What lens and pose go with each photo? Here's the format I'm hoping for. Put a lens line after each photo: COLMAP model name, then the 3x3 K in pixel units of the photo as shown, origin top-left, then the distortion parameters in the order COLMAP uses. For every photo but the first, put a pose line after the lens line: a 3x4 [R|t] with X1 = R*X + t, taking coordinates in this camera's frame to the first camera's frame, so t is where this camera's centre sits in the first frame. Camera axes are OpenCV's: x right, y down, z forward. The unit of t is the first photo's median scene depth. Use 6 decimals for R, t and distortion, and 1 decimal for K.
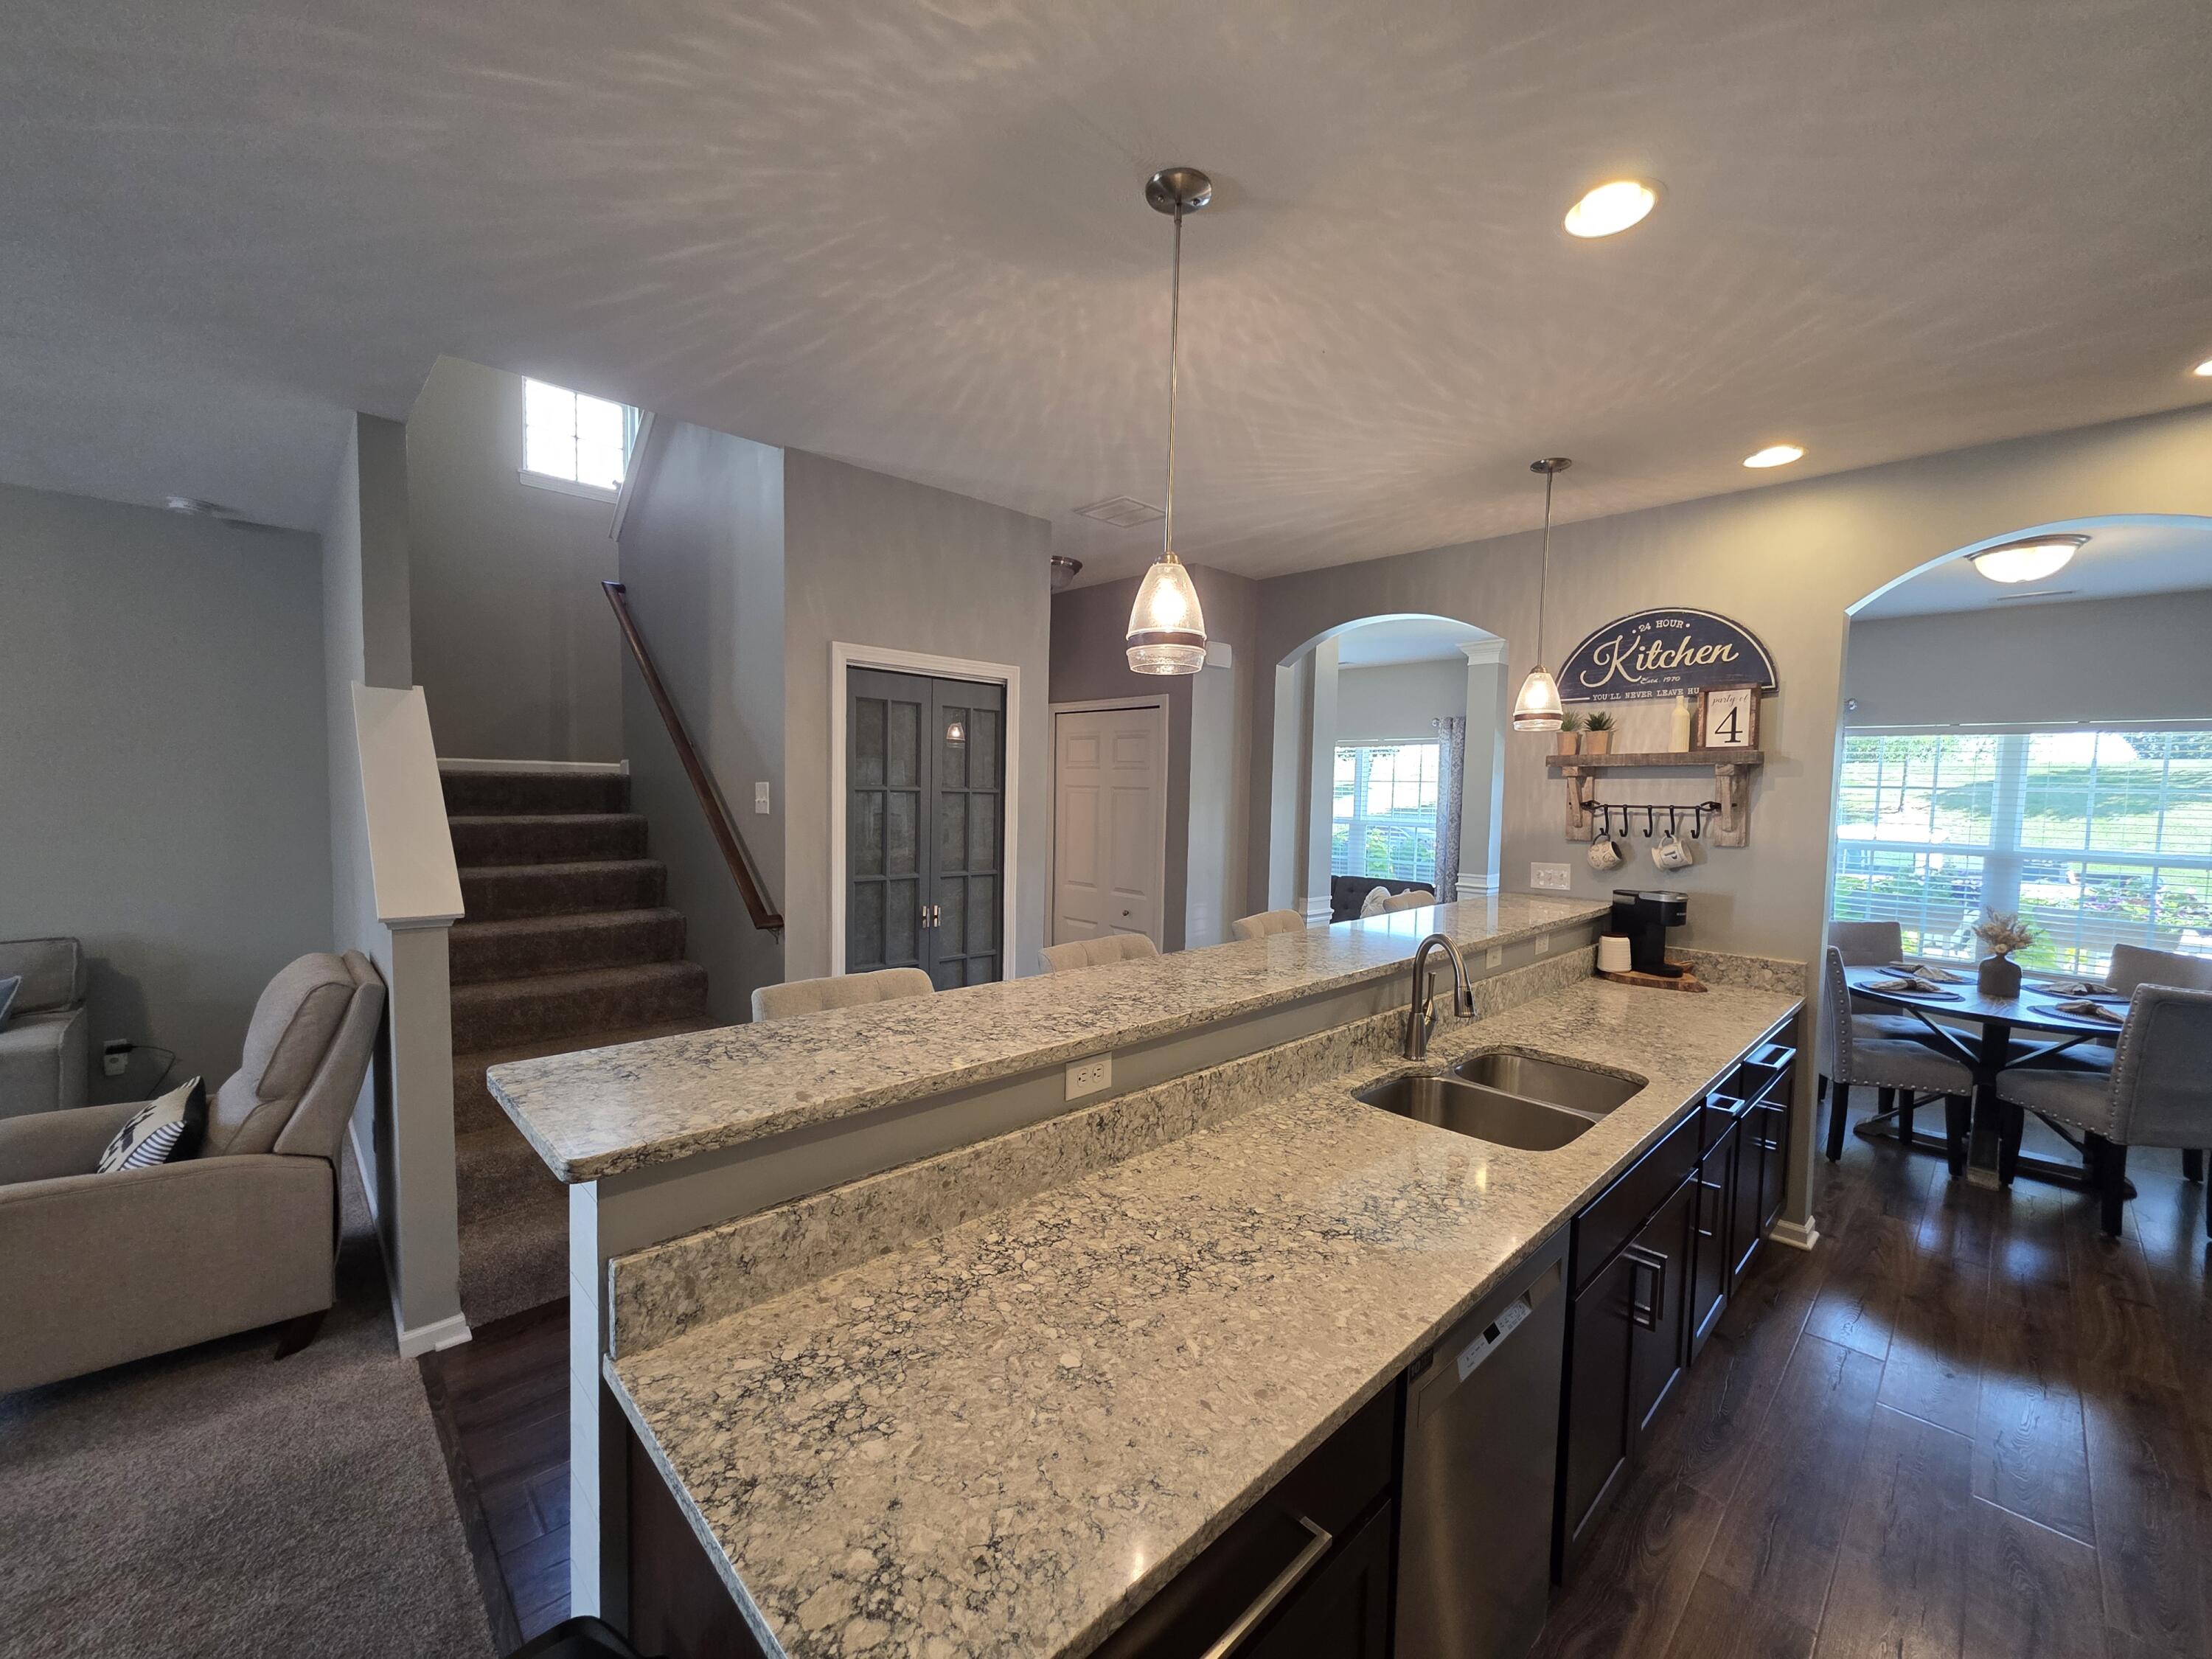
lens RADIAL K [[885.9, 0, 1107.4], [0, 885.9, 837.2], [0, 0, 1]] dist [0.002446, 0.000407]
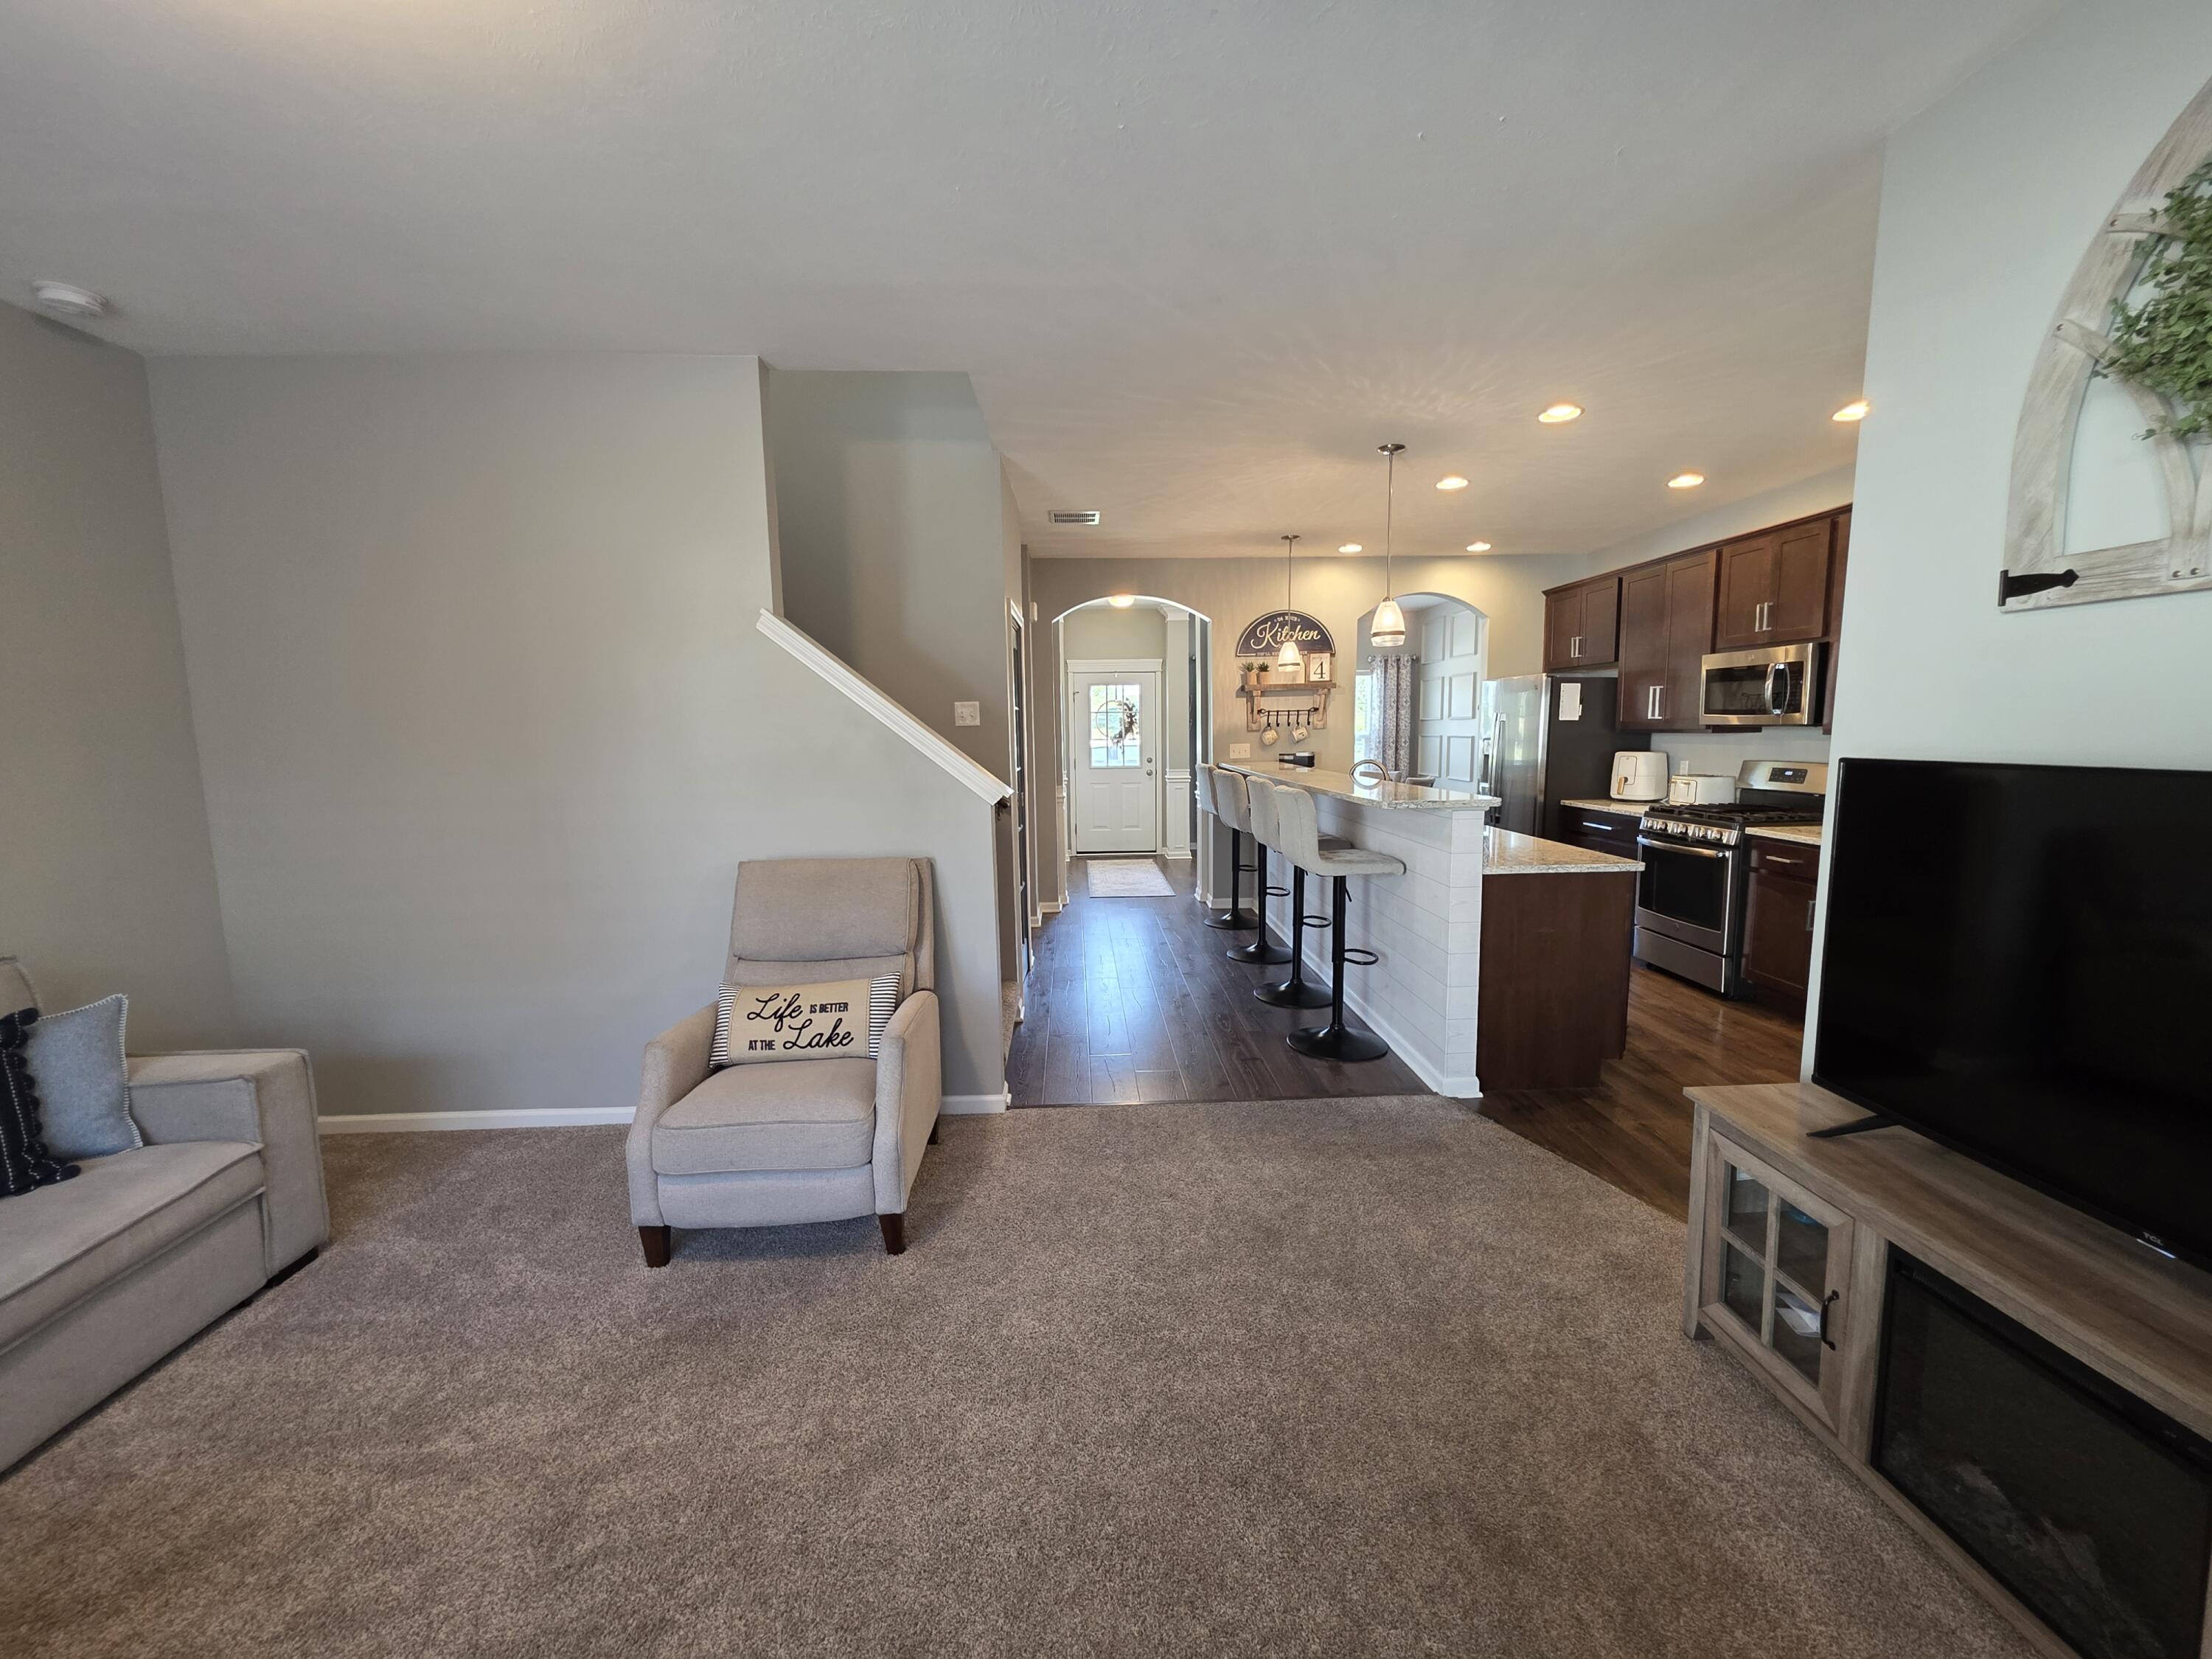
lens RADIAL K [[886.3, 0, 1109.0], [0, 886.3, 837.9], [0, 0, 1]] dist [-0.000157, 0.000888]
pose [[0.663157, -0.123173, 0.738276, -1.529820], [0.071749, 0.992285, 0.101102, 0.025108], [-0.745033, -0.014076, 0.666879, -0.045378]]
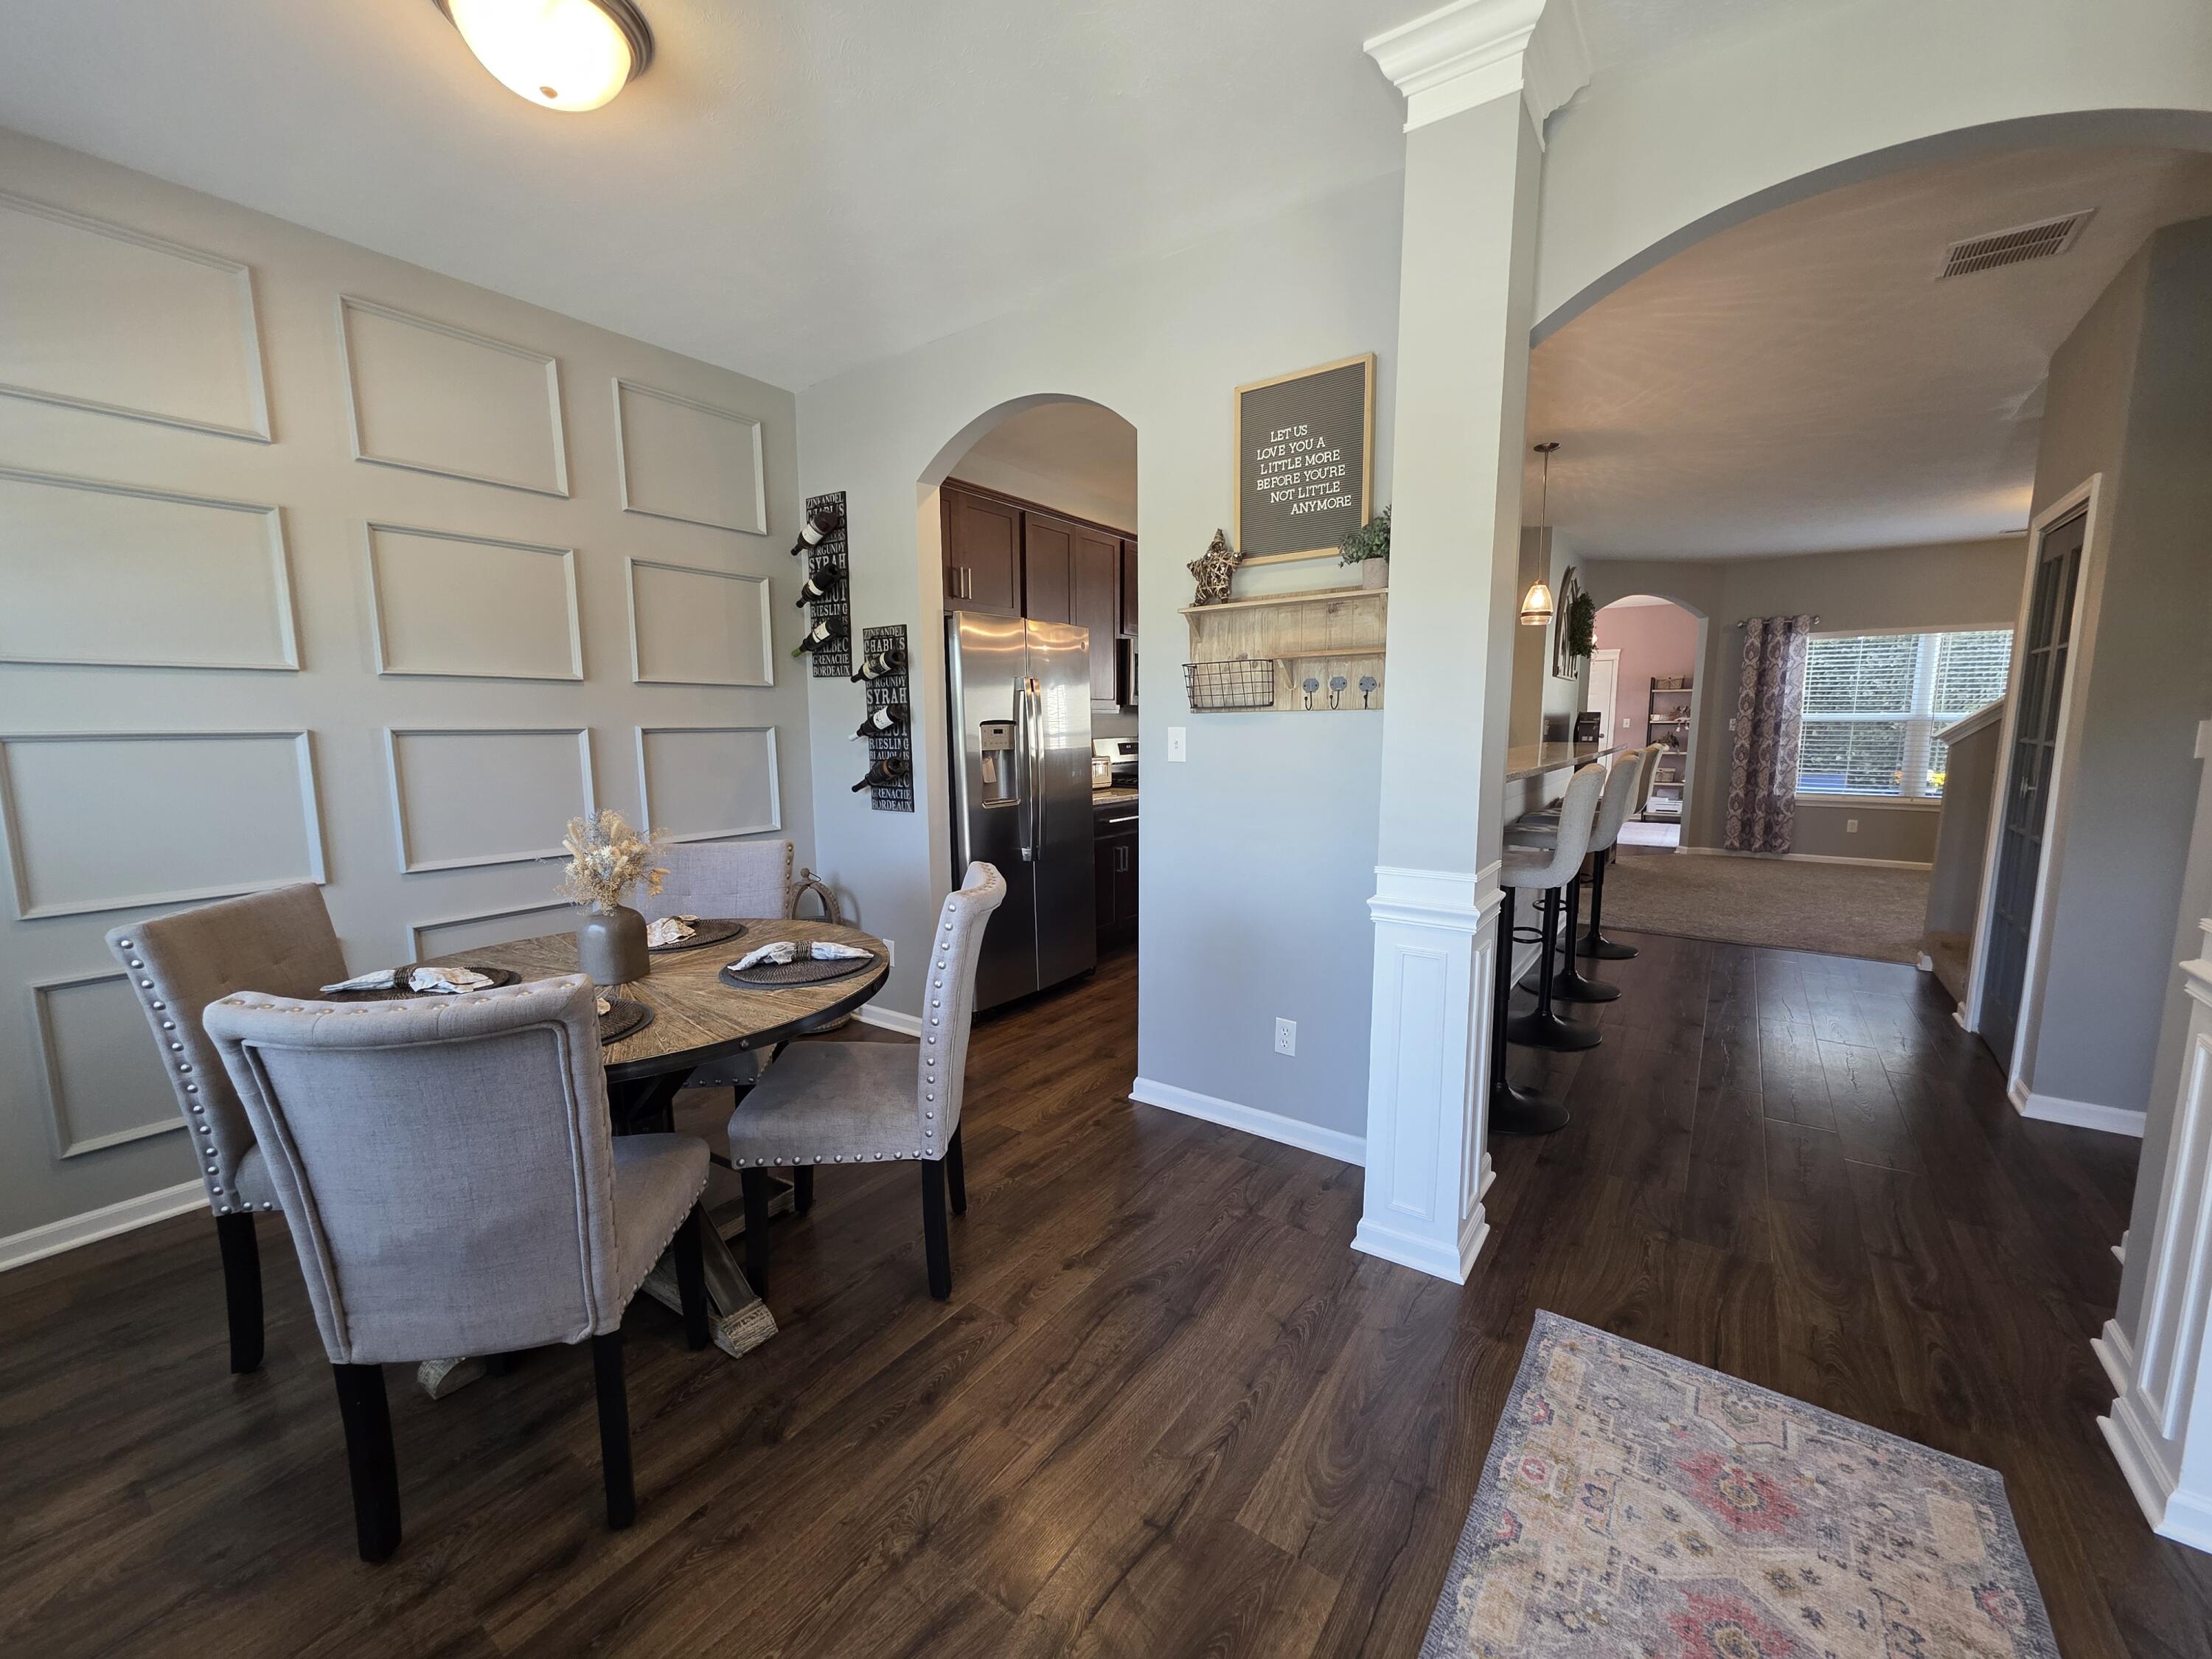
lens RADIAL K [[884.2, 0, 1108.7], [0, 884.2, 836.8], [0, 0, 1]] dist [0.000594, 0.000195]
pose [[-0.982218, 0.009605, -0.187497, 1.237638], [-0.025846, 0.982263, 0.185719, -0.008522], [0.185955, 0.187263, -0.964548, 2.313541]]
